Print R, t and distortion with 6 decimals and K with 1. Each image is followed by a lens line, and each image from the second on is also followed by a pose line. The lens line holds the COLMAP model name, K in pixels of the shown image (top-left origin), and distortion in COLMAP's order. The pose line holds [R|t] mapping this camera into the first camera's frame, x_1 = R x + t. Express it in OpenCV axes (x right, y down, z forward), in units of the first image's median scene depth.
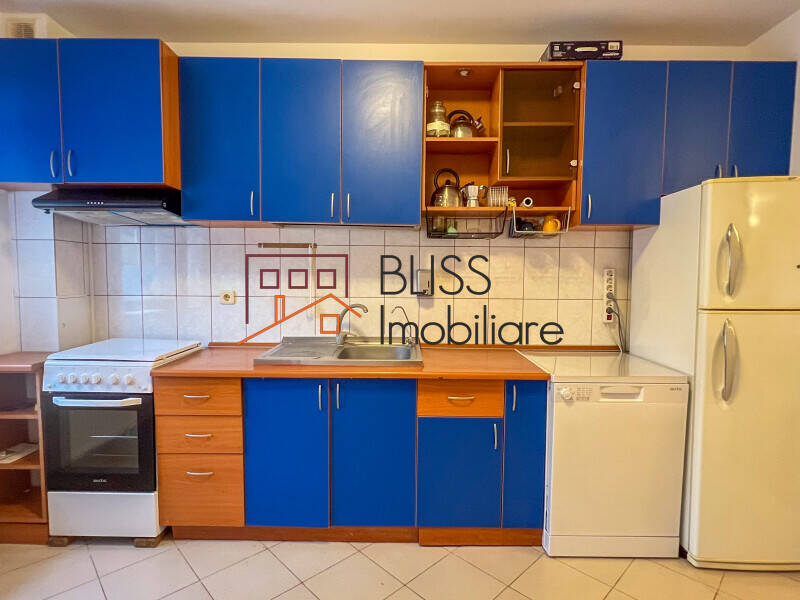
lens RADIAL K [[427.7, 0, 400.0], [0, 427.7, 300.0], [0, 0, 1]] dist [-0.000868, 0.000924]
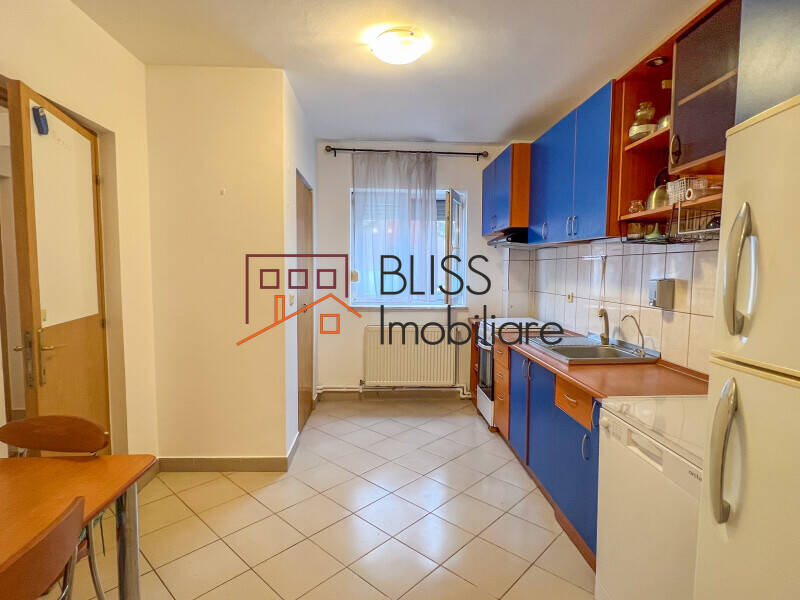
lens RADIAL K [[427.7, 0, 400.0], [0, 427.7, 300.0], [0, 0, 1]] dist [-0.000868, 0.000924]
pose [[0.054126, 0.063844, -0.996491, 1.073226], [-0.069877, 0.995750, 0.060001, -0.048241], [0.996086, 0.066384, 0.058357, 0.448496]]
